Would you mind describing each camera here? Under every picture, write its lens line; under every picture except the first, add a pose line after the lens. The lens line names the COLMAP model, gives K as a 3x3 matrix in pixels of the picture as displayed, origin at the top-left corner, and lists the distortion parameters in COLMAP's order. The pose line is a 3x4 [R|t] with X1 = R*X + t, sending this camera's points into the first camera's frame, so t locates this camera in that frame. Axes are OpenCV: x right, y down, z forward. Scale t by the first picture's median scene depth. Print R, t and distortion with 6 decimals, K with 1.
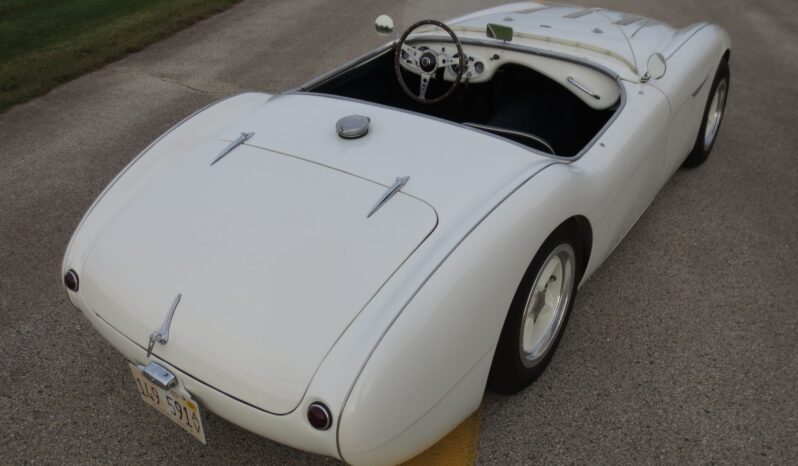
lens RADIAL K [[655.0, 0, 399.0], [0, 655.0, 233.0], [0, 0, 1]] dist [-0.060975, 0.006200]
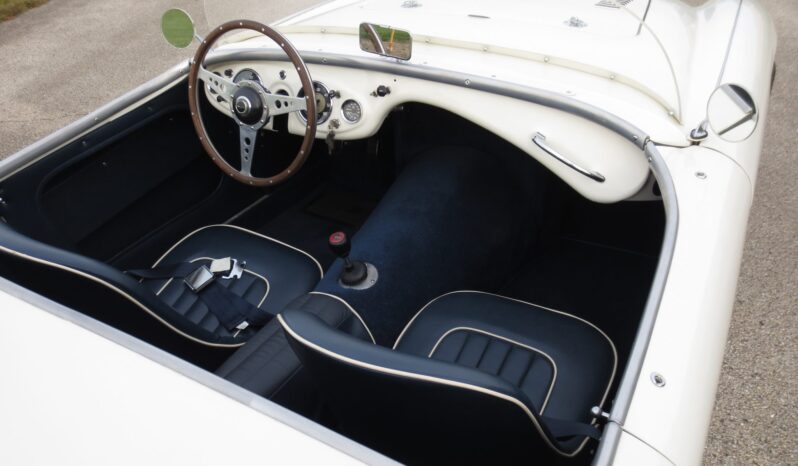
lens RADIAL K [[655.0, 0, 399.0], [0, 655.0, 233.0], [0, 0, 1]] dist [-0.060975, 0.006200]
pose [[0.993820, -0.068995, 0.086959, 0.108541], [0.064788, 0.996630, 0.050309, -0.183213], [-0.090137, -0.044364, 0.994941, 0.495312]]
